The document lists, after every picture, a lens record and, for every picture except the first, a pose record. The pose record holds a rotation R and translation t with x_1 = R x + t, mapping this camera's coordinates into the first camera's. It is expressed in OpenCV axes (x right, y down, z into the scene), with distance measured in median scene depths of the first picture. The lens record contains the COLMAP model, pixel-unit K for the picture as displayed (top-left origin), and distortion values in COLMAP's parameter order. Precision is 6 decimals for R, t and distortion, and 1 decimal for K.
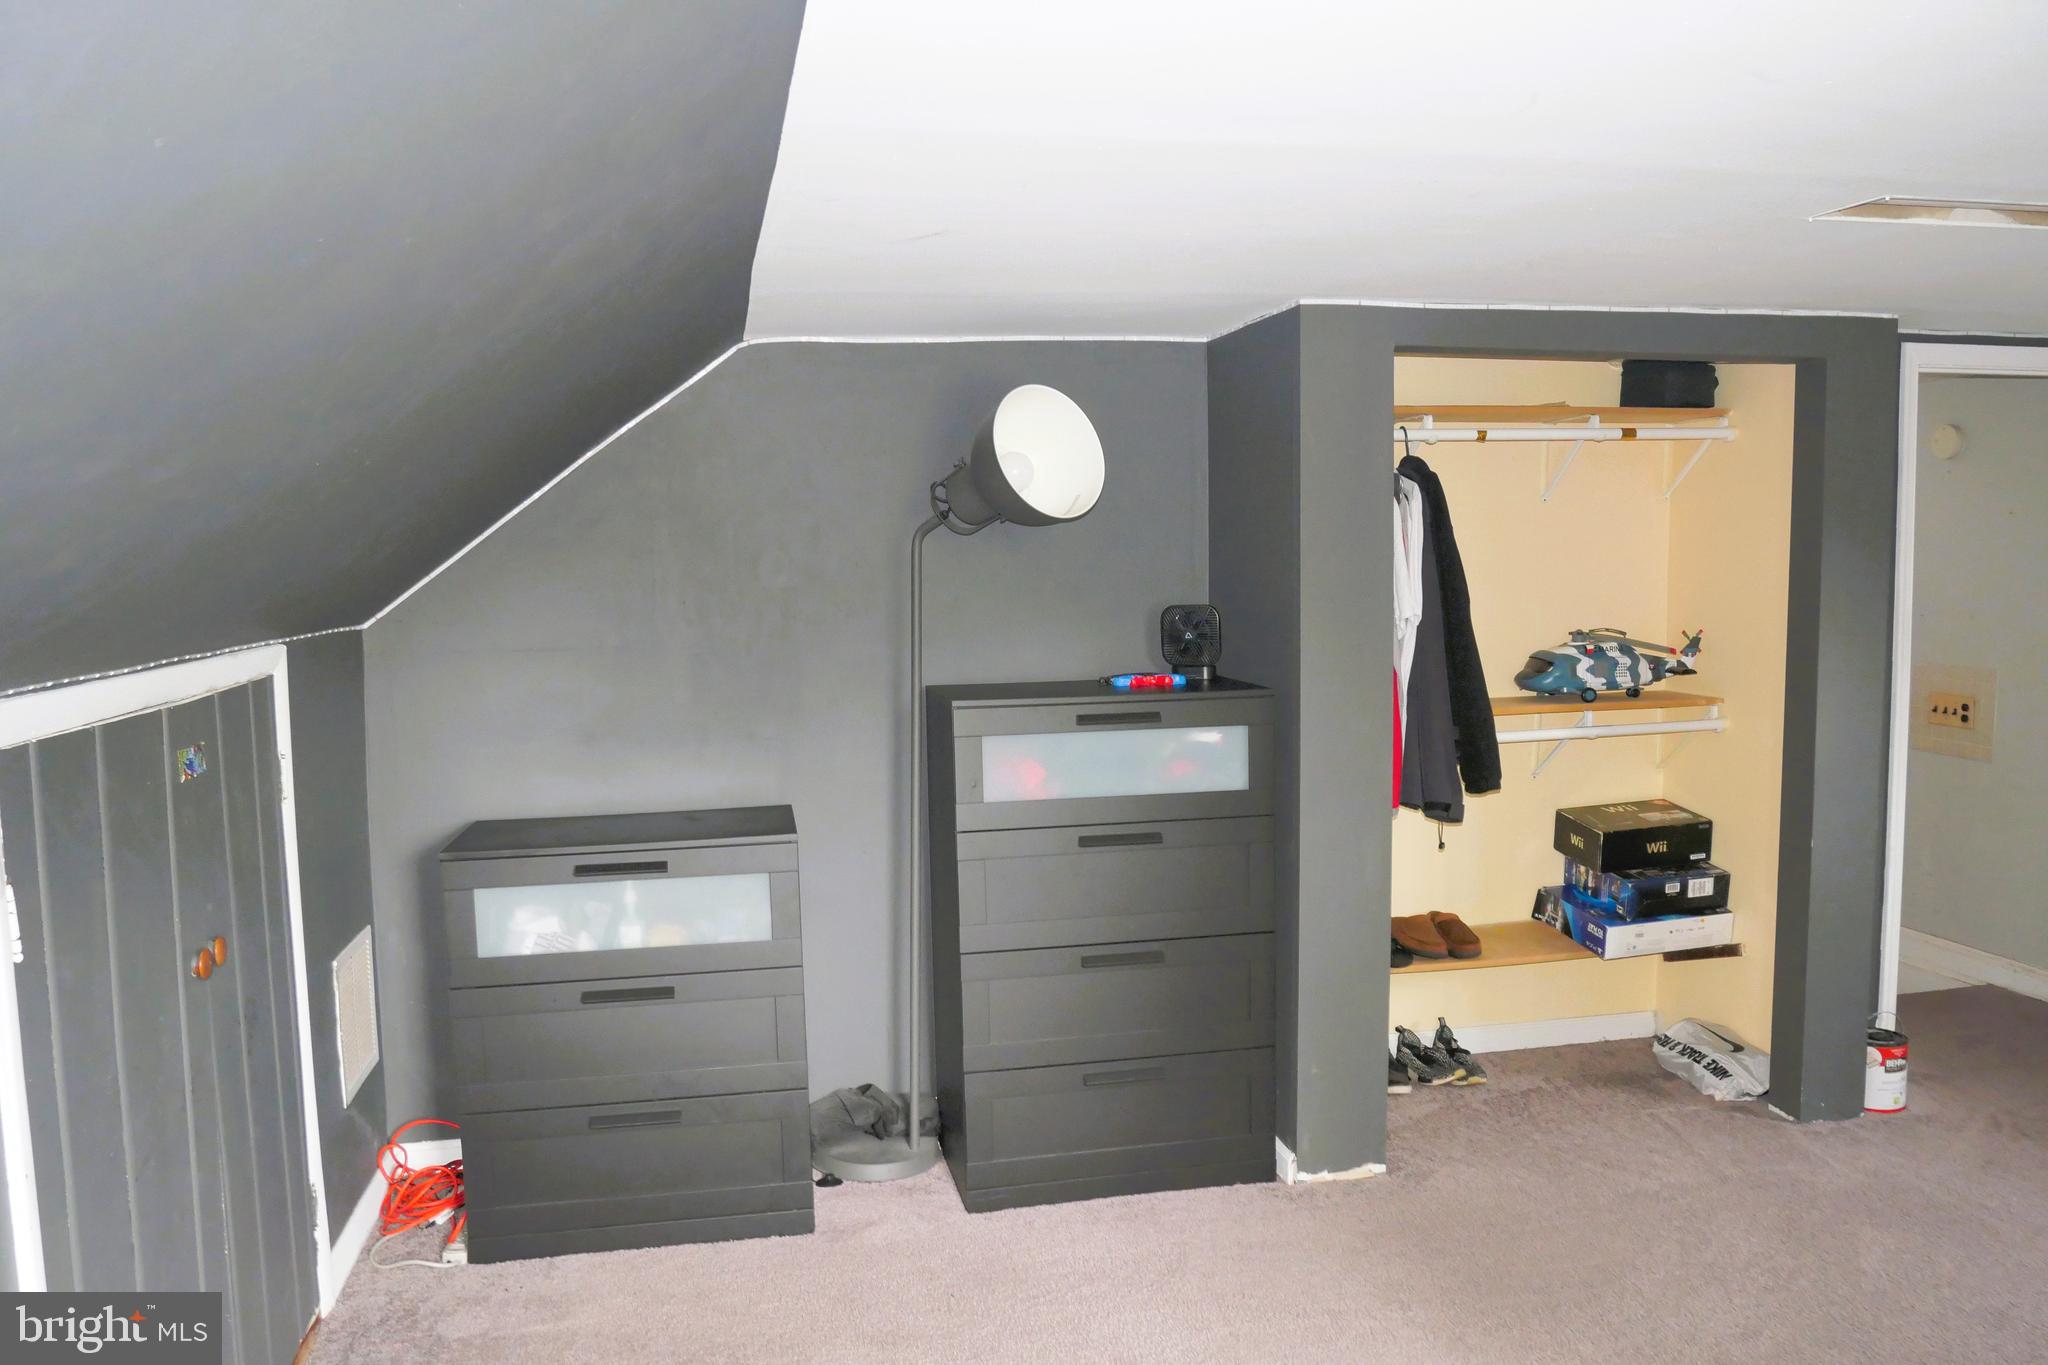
lens RADIAL K [[1501.7, 0, 1026.9], [0, 1501.7, 689.3], [0, 0, 1]] dist [-0.070559, 0.027514]
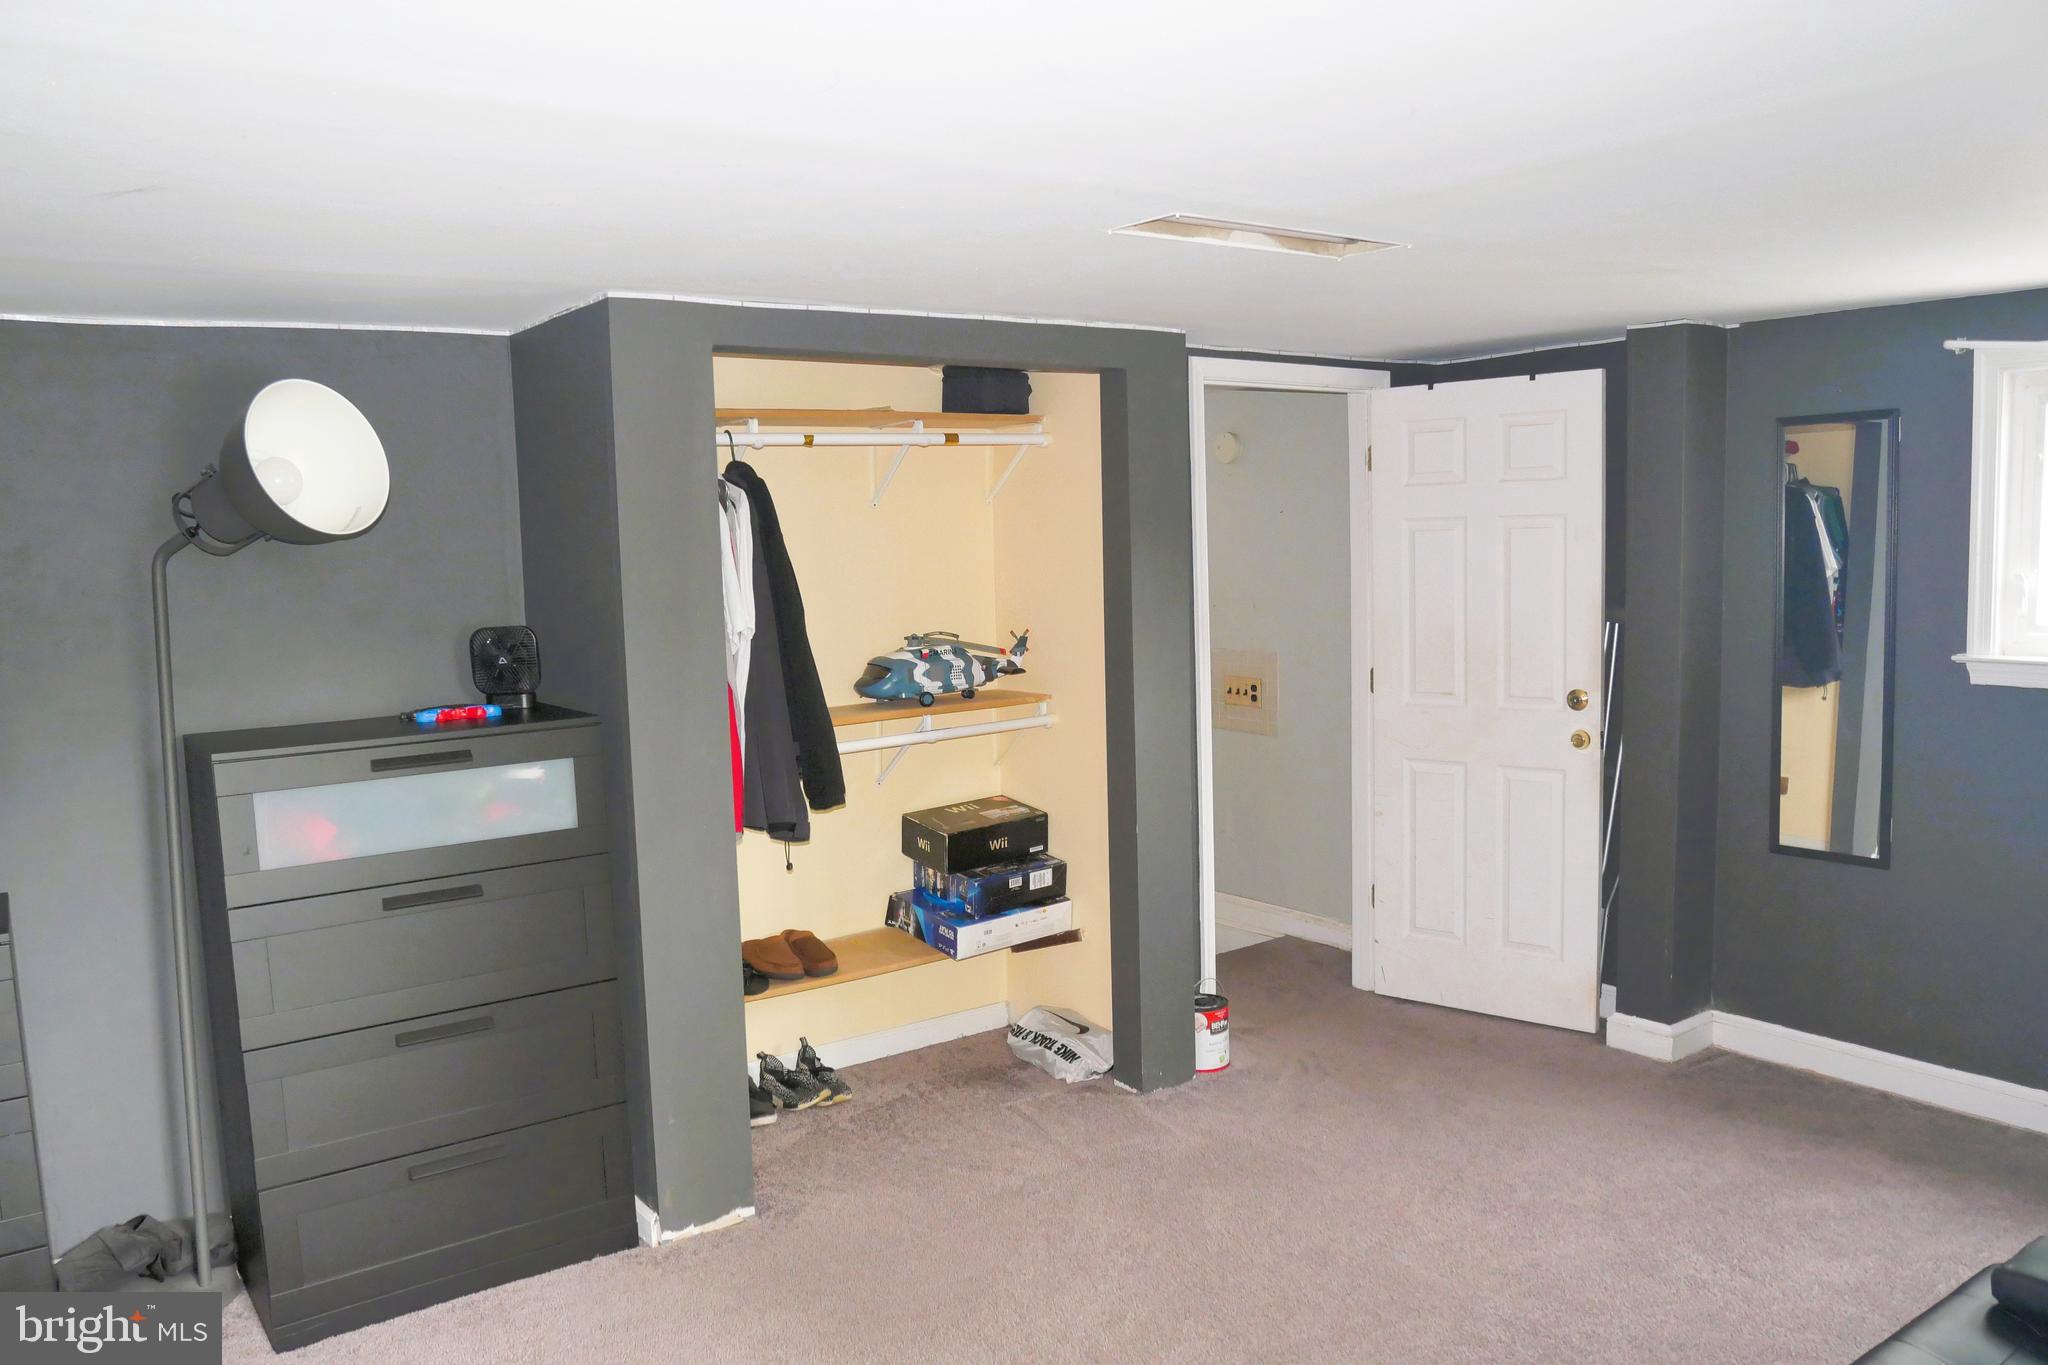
lens RADIAL K [[1501.7, 0, 1023.4], [0, 1501.7, 689.7], [0, 0, 1]] dist [-0.070559, 0.027514]
pose [[0.910245, -0.053586, 0.410589, 0.025512], [0.053521, 0.998499, 0.011661, -0.012789], [-0.410597, 0.011361, 0.911746, 0.058364]]
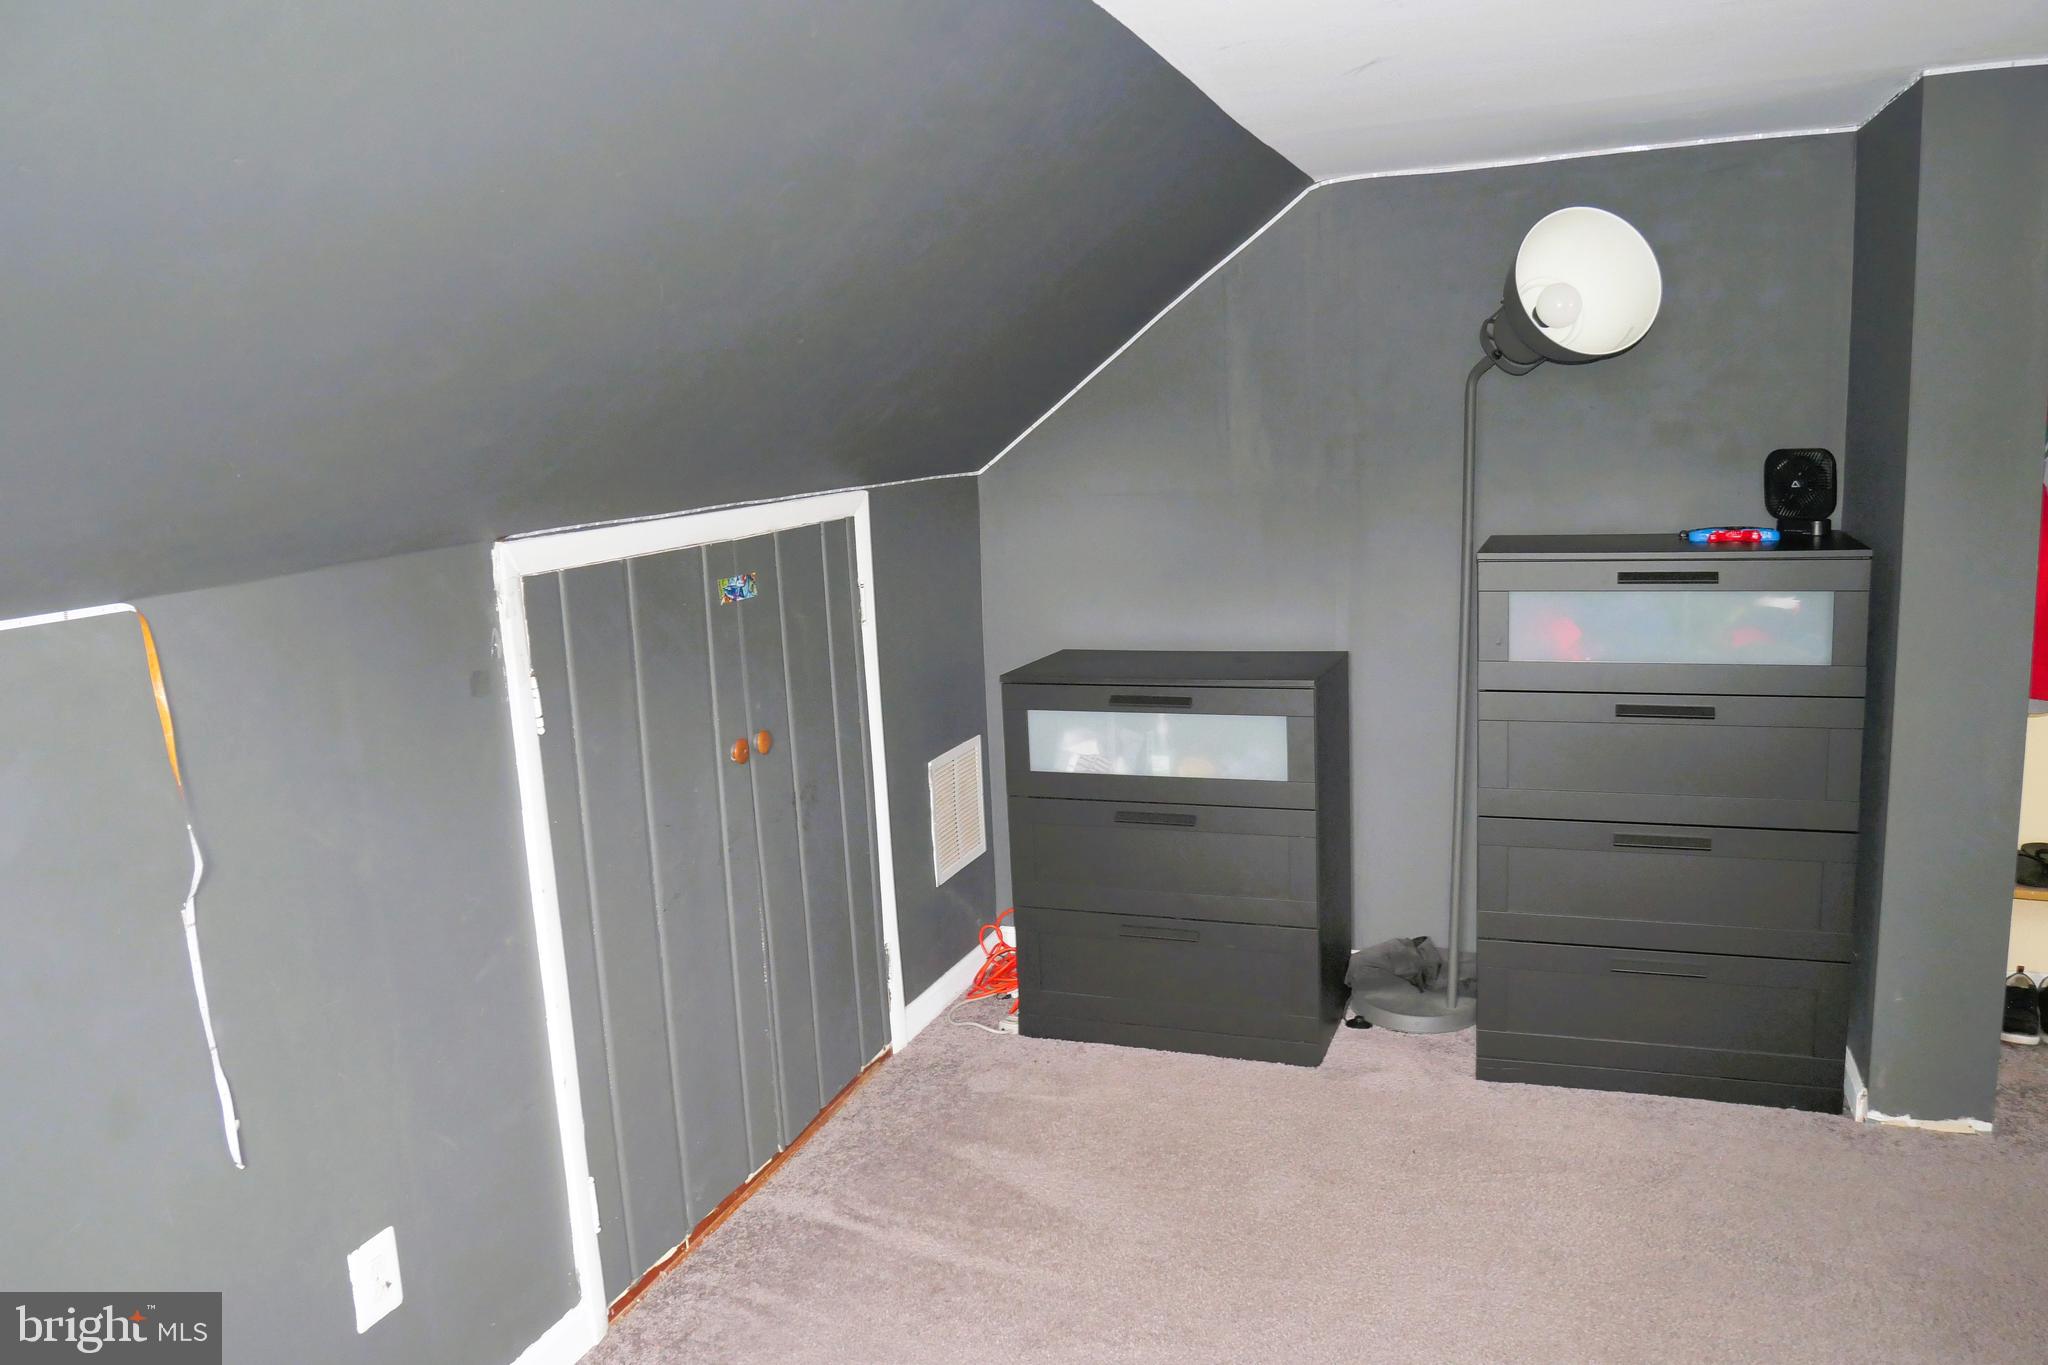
lens RADIAL K [[1501.7, 0, 1019.7], [0, 1501.7, 688.9], [0, 0, 1]] dist [-0.070559, 0.027514]
pose [[0.846254, 0.072416, -0.527835, 0.196751], [-0.015173, 0.993593, 0.111990, -0.007470], [0.532563, -0.086763, 0.841931, 0.038657]]
